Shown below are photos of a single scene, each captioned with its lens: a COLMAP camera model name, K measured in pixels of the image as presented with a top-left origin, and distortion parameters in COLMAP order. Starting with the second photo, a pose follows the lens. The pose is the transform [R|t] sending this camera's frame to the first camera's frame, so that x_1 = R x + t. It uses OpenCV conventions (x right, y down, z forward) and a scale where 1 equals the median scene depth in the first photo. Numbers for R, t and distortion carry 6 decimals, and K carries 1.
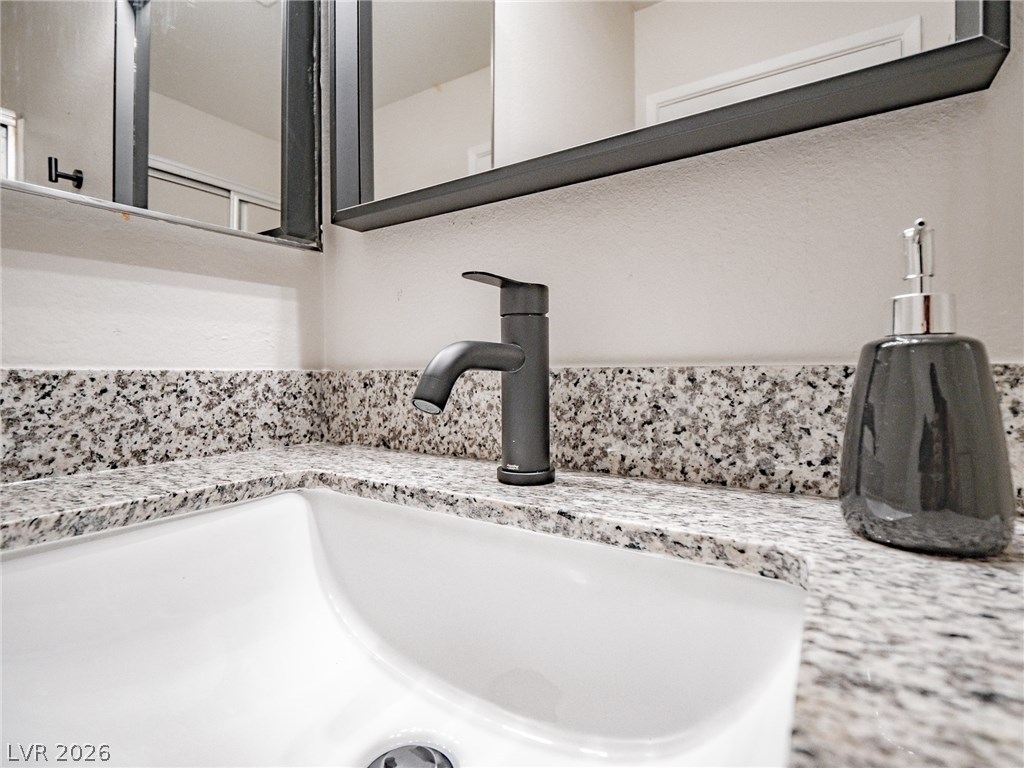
lens RADIAL K [[498.2, 0, 511.5], [0, 498.2, 376.0], [0, 0, 1]] dist [-0.001867, -0.008901]
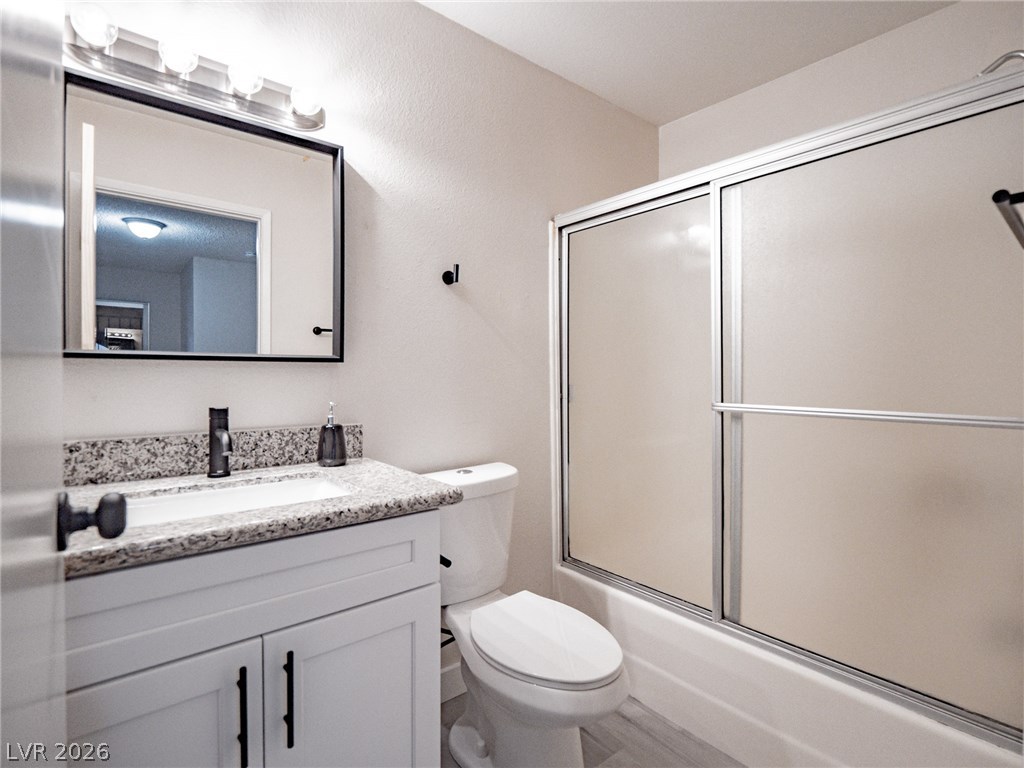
lens RADIAL K [[498.2, 0, 511.5], [0, 498.2, 376.0], [0, 0, 1]] dist [-0.001867, -0.008901]
pose [[0.332272, 0.000084, 0.943183, -1.663204], [-0.000726, 1.000000, 0.000167, -0.287857], [-0.943183, -0.000740, 0.332272, -1.191736]]
